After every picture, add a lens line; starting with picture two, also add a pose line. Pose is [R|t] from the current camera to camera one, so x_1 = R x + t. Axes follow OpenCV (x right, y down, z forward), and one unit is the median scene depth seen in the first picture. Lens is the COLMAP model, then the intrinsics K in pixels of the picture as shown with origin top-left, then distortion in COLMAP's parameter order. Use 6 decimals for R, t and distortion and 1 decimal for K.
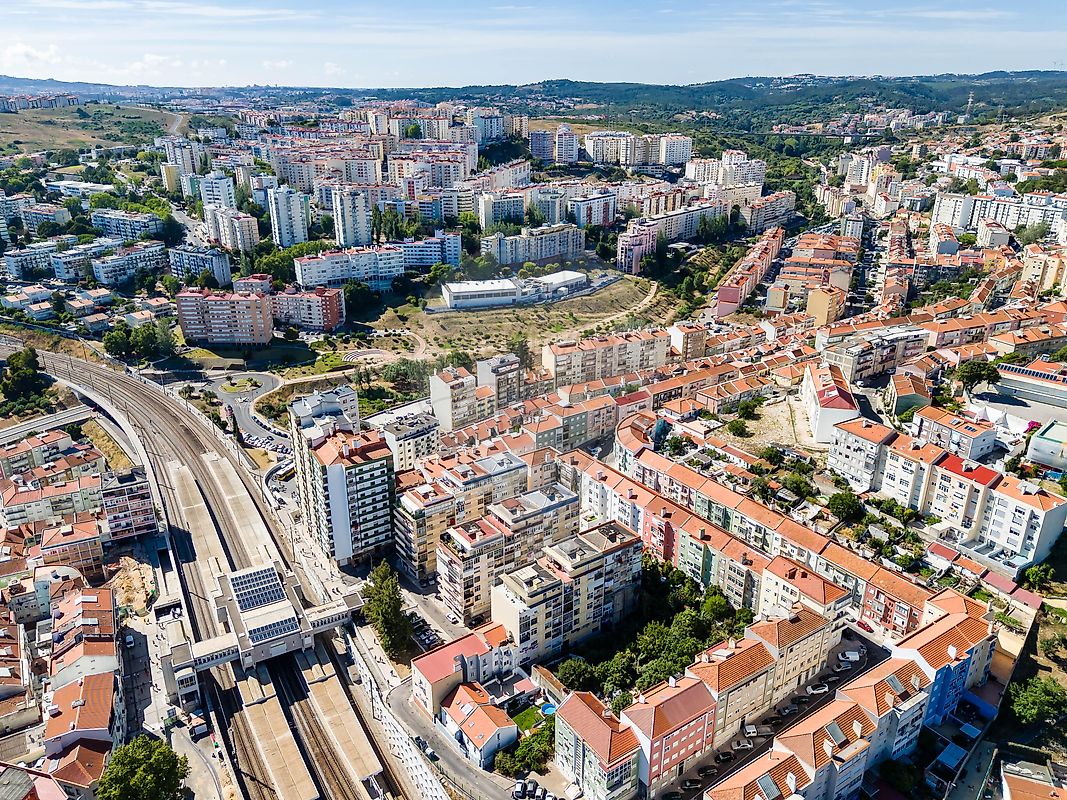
lens RADIAL K [[784.9, 0, 529.6], [0, 784.9, 399.8], [0, 0, 1]] dist [0.064139, -0.052176]
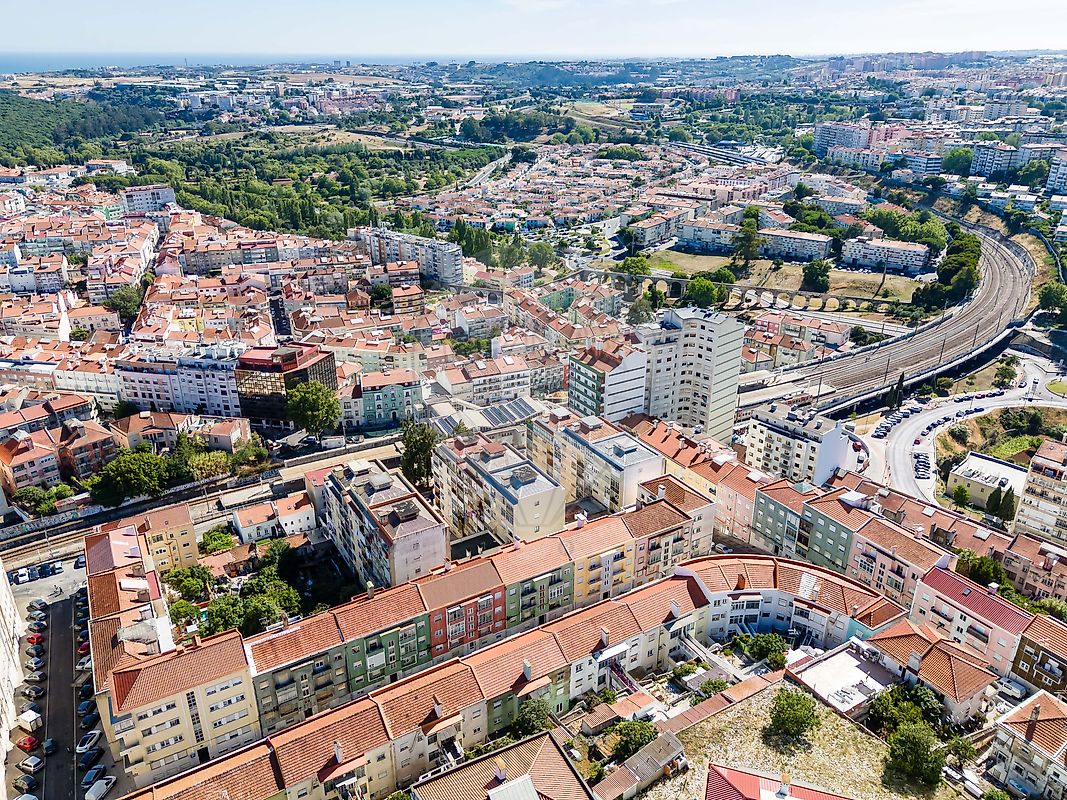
lens RADIAL K [[784.9, 0, 529.6], [0, 784.9, 399.8], [0, 0, 1]] dist [0.064139, -0.052176]
pose [[-0.073830, 0.406891, -0.910488, 0.349785], [-0.369388, 0.836885, 0.403951, -0.125046], [0.926338, 0.366147, 0.088513, 0.492057]]
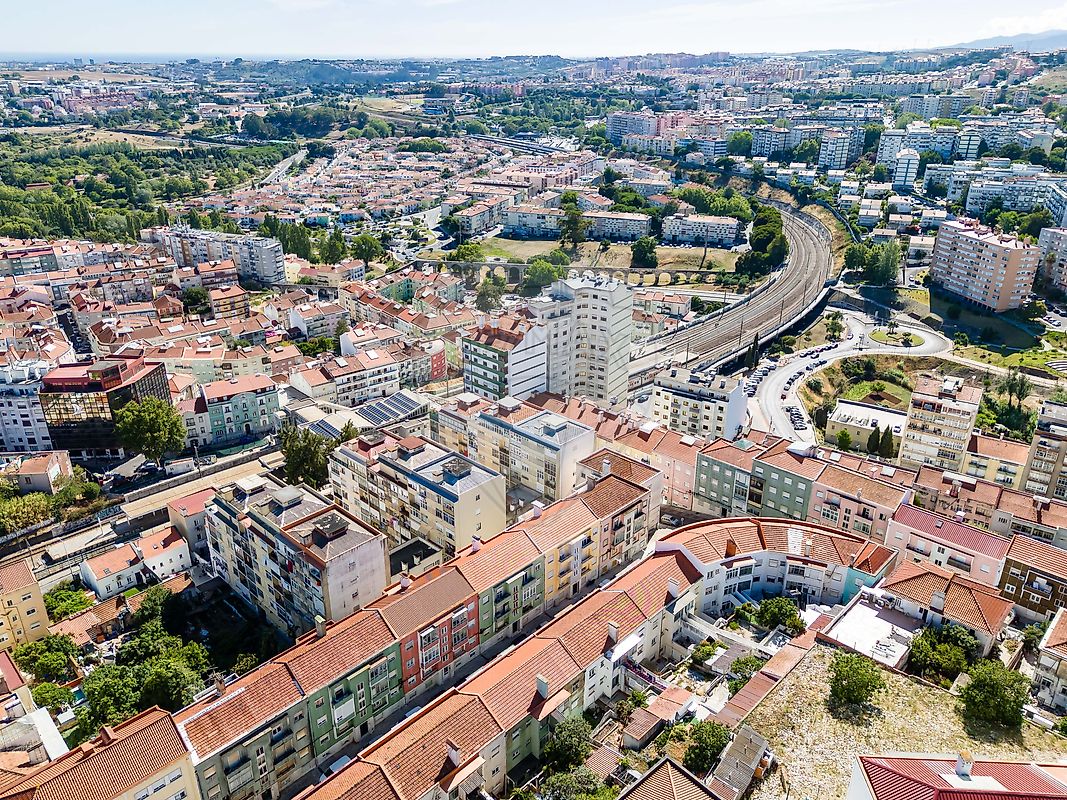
lens RADIAL K [[784.9, 0, 529.6], [0, 784.9, 399.8], [0, 0, 1]] dist [0.064139, -0.052176]
pose [[0.187247, 0.399586, -0.897368, 0.312163], [-0.366319, 0.876034, 0.313648, -0.080868], [0.911454, 0.269994, 0.310411, 0.452851]]
